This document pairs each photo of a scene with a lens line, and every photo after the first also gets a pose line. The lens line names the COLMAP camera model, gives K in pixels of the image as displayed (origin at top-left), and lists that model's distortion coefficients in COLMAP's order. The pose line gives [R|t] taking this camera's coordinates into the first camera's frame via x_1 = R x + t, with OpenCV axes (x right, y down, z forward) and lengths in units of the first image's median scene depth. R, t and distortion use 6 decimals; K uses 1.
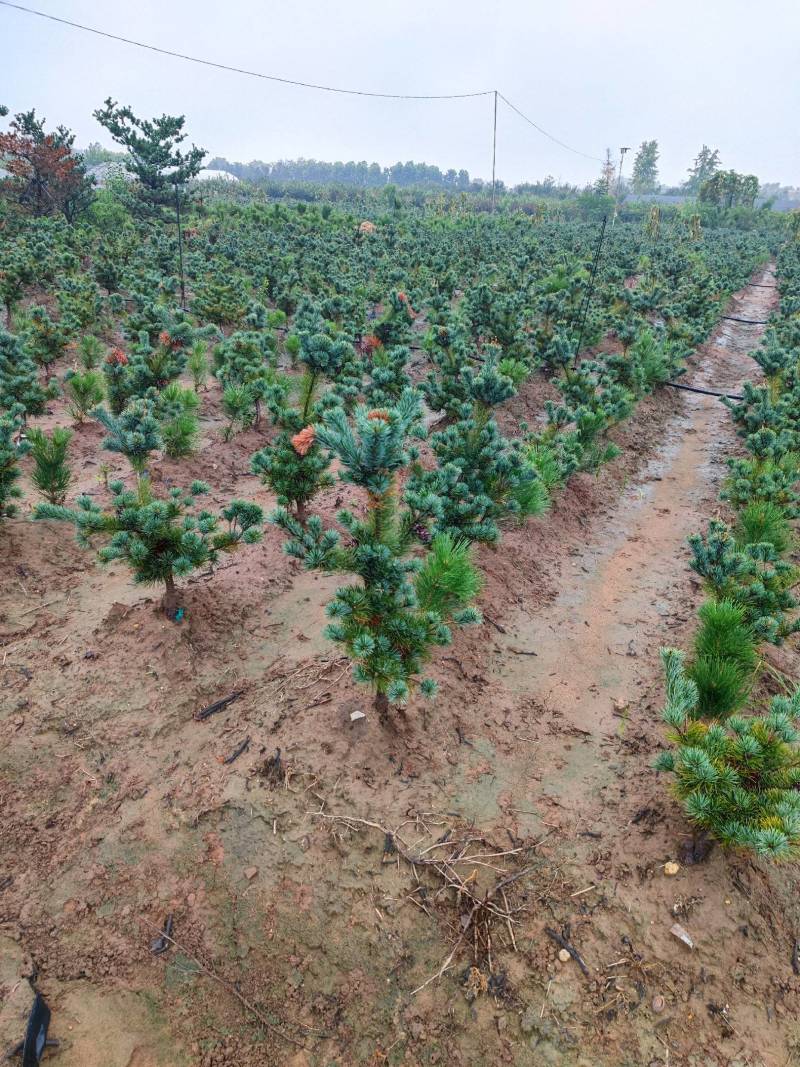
lens RADIAL K [[710.3, 0, 397.2], [0, 710.3, 539.8], [0, 0, 1]] dist [0.084382, -0.078249]
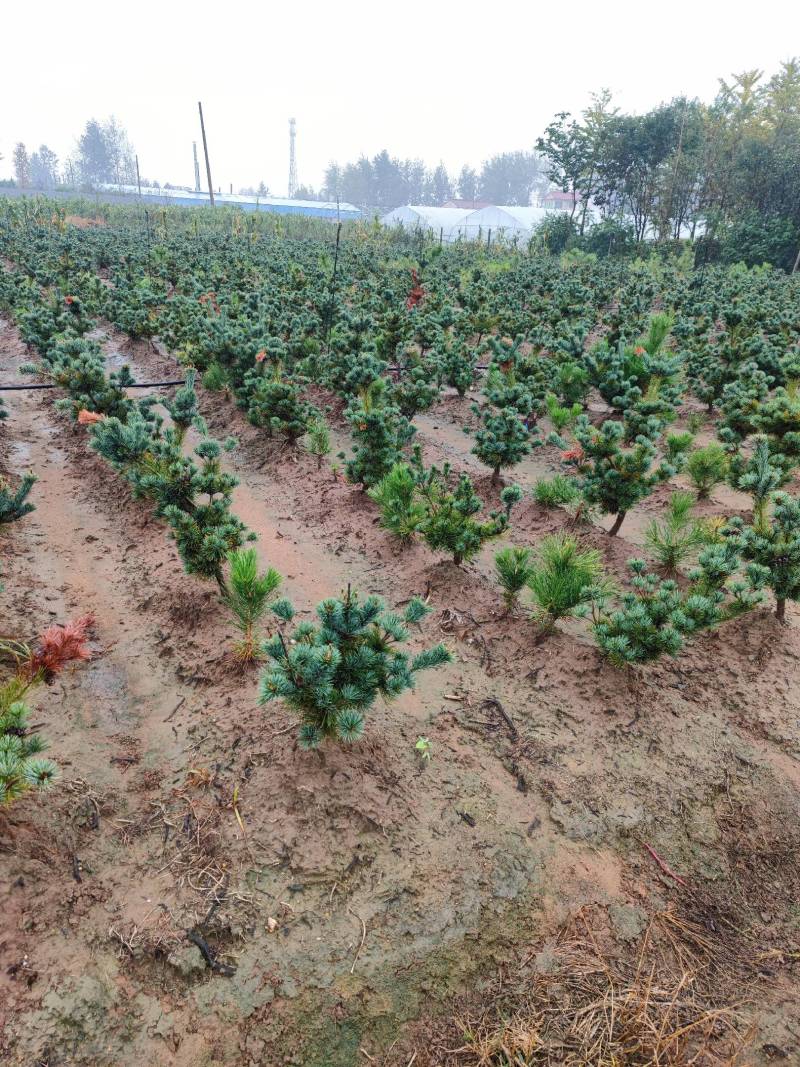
lens RADIAL K [[715.4, 0, 405.3], [0, 715.4, 537.8], [0, 0, 1]] dist [0.083818, -0.076075]
pose [[0.546247, -0.346845, 0.762439, 0.098757], [0.337379, 0.924245, 0.178739, 0.053964], [-0.766675, 0.159595, 0.621884, -0.091021]]
